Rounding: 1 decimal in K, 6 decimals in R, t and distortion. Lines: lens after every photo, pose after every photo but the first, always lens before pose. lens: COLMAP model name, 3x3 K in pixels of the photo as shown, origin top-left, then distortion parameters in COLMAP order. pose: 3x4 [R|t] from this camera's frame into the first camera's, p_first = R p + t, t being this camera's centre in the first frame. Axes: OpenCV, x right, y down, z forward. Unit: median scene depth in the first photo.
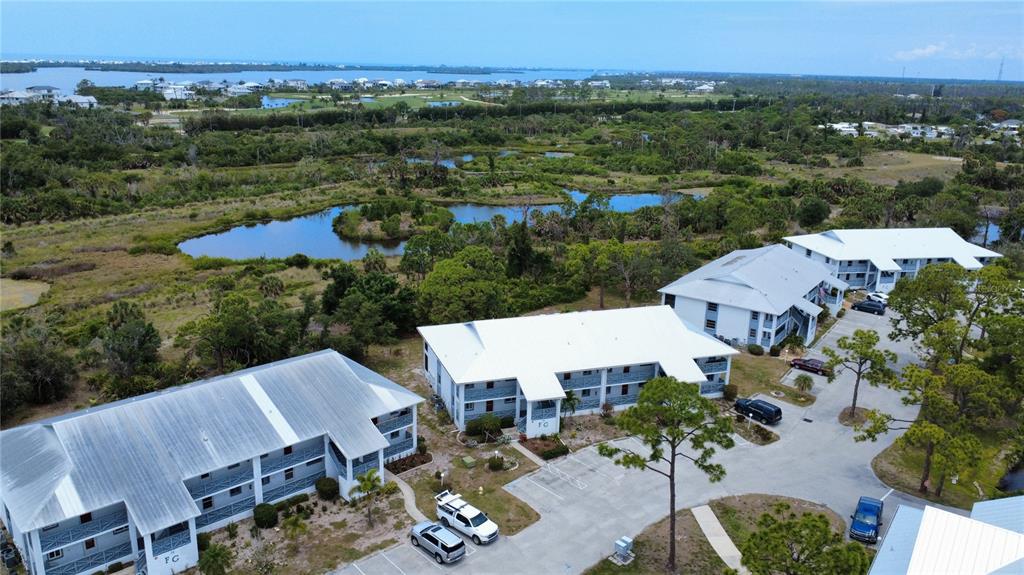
lens RADIAL K [[774.4, 0, 512.2], [0, 774.4, 291.0], [0, 0, 1]] dist [0.007724, -0.008225]
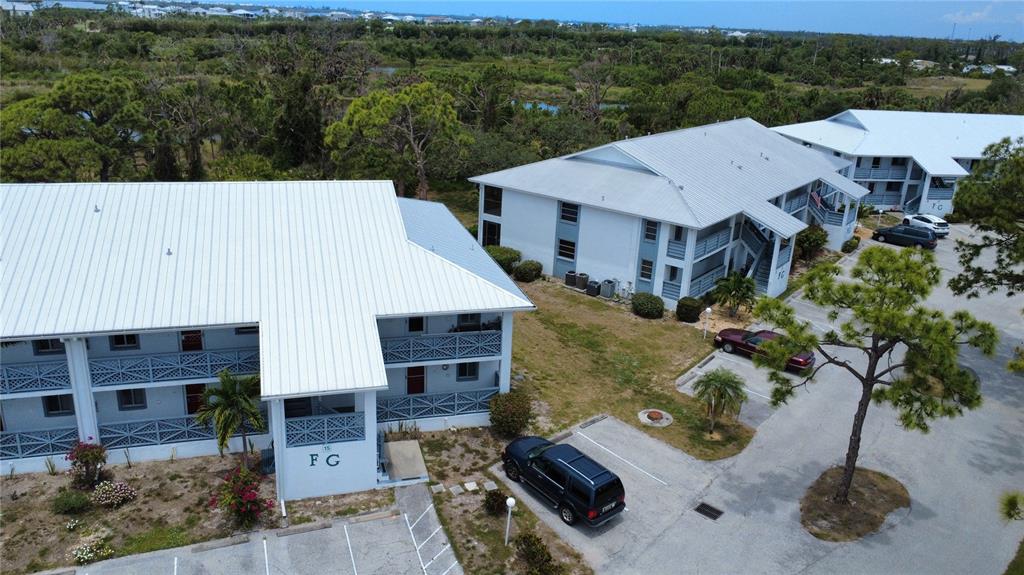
lens RADIAL K [[774.4, 0, 512.2], [0, 774.4, 291.0], [0, 0, 1]] dist [0.007724, -0.008225]
pose [[0.998829, 0.035590, -0.032765, 0.145822], [-0.033762, 0.997929, 0.054760, 0.026404], [0.034646, -0.053590, 0.997962, 0.319093]]
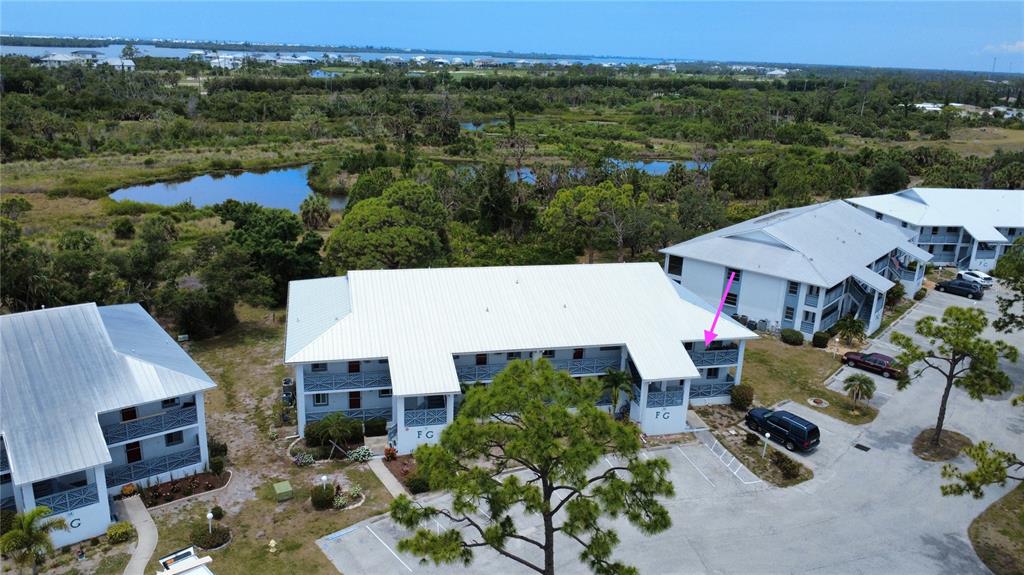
lens RADIAL K [[774.4, 0, 512.2], [0, 774.4, 291.0], [0, 0, 1]] dist [0.007724, -0.008225]
pose [[0.996268, 0.038546, -0.077222, 0.067942], [-0.037471, 0.999180, 0.015322, 0.019526], [0.077750, -0.012371, 0.996896, 0.168430]]
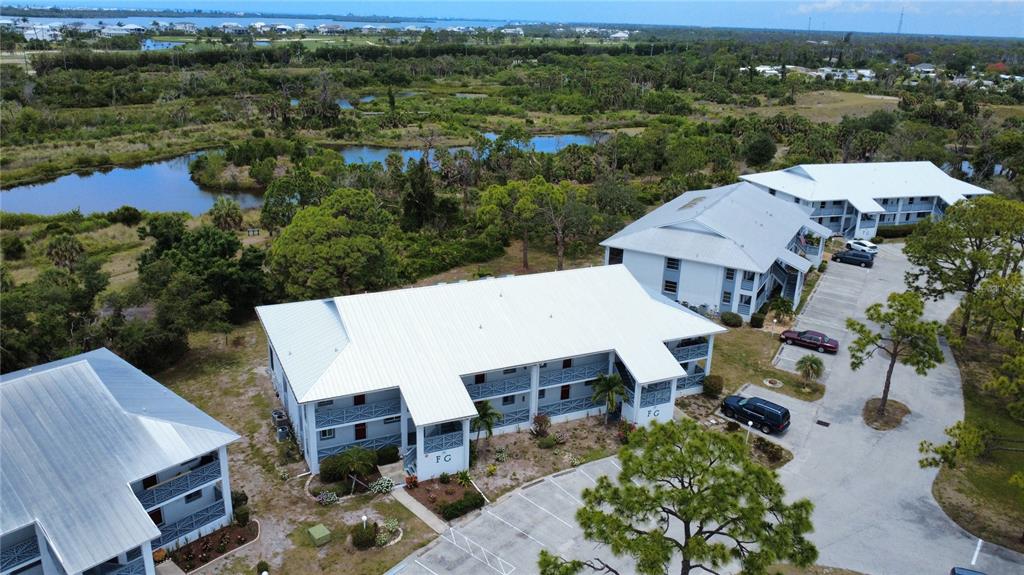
lens RADIAL K [[774.4, 0, 512.2], [0, 774.4, 291.0], [0, 0, 1]] dist [0.007724, -0.008225]
pose [[0.994157, -0.029945, 0.103703, 0.015080], [0.023962, 0.998002, 0.058466, -0.000457], [-0.105246, -0.055640, 0.992888, 0.162644]]
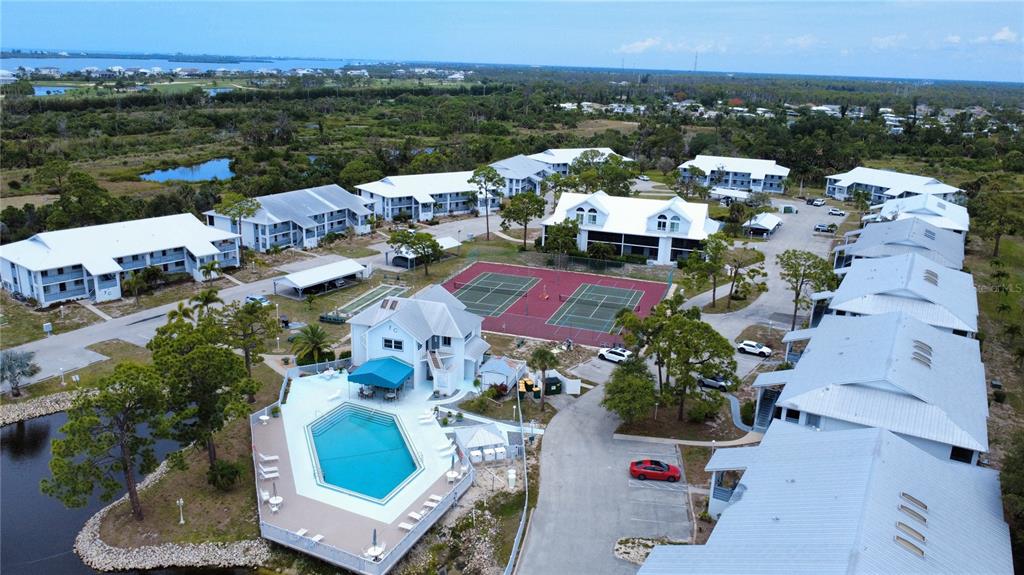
lens RADIAL K [[774.4, 0, 512.2], [0, 774.4, 291.0], [0, 0, 1]] dist [0.007724, -0.008225]
pose [[0.952229, -0.081559, 0.294292, -0.182212], [0.078046, 0.996668, 0.023683, 0.160147], [-0.295243, 0.000416, 0.955422, -0.562187]]
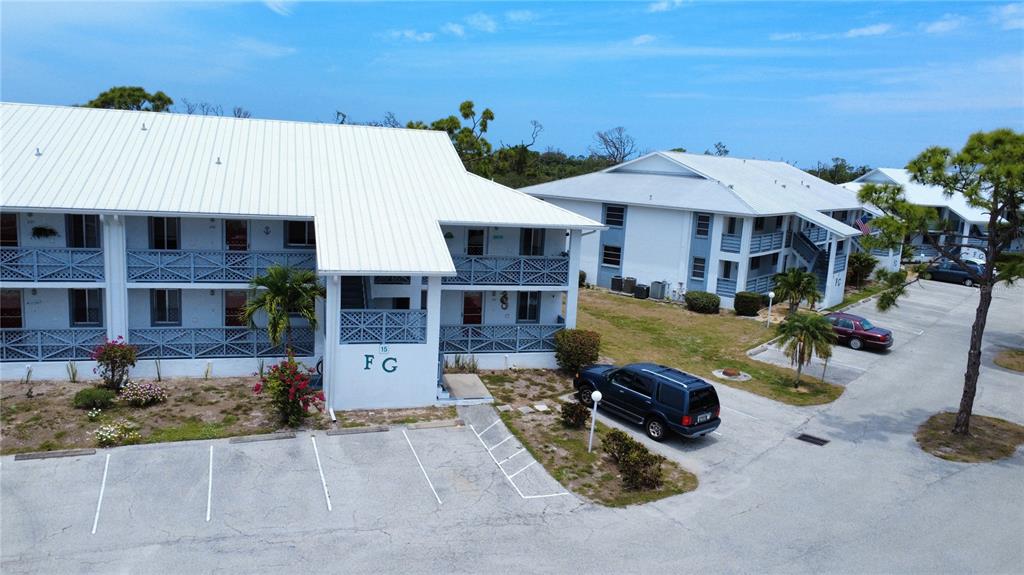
lens RADIAL K [[774.4, 0, 512.2], [0, 774.4, 291.0], [0, 0, 1]] dist [0.007724, -0.008225]
pose [[0.998305, 0.036336, -0.045459, 0.133591], [-0.041344, 0.992553, -0.114582, 0.071881], [0.040957, 0.116267, 0.992373, 0.333536]]
